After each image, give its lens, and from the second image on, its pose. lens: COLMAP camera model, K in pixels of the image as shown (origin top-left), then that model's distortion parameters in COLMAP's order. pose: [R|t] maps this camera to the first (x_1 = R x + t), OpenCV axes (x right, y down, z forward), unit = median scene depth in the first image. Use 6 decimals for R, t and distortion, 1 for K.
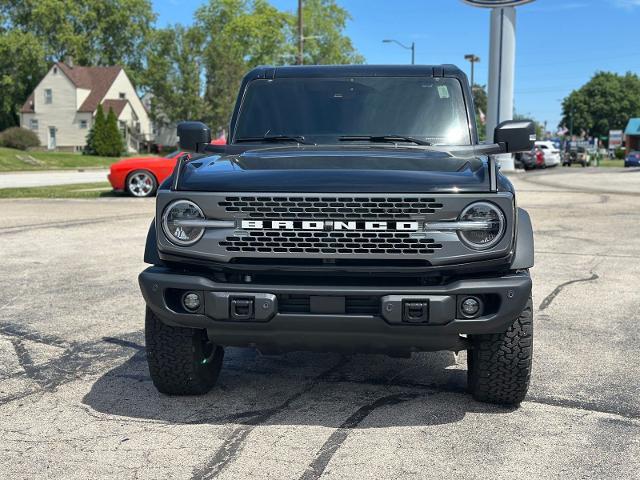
lens RADIAL K [[875.2, 0, 320.0], [0, 875.2, 240.0], [0, 0, 1]] dist [0.216013, -0.438149]
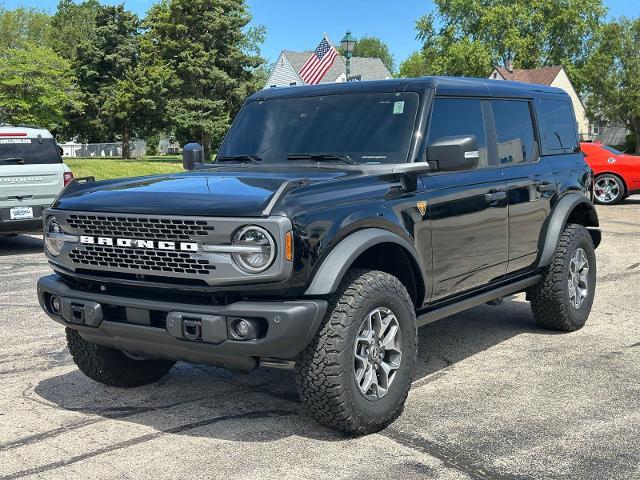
lens RADIAL K [[875.2, 0, 320.0], [0, 875.2, 240.0], [0, 0, 1]] dist [0.216013, -0.438149]
pose [[0.869652, 0.037775, -0.492218, 0.743837], [-0.037712, 0.999238, 0.010056, -0.040204], [0.492223, 0.009817, 0.870414, 0.156614]]
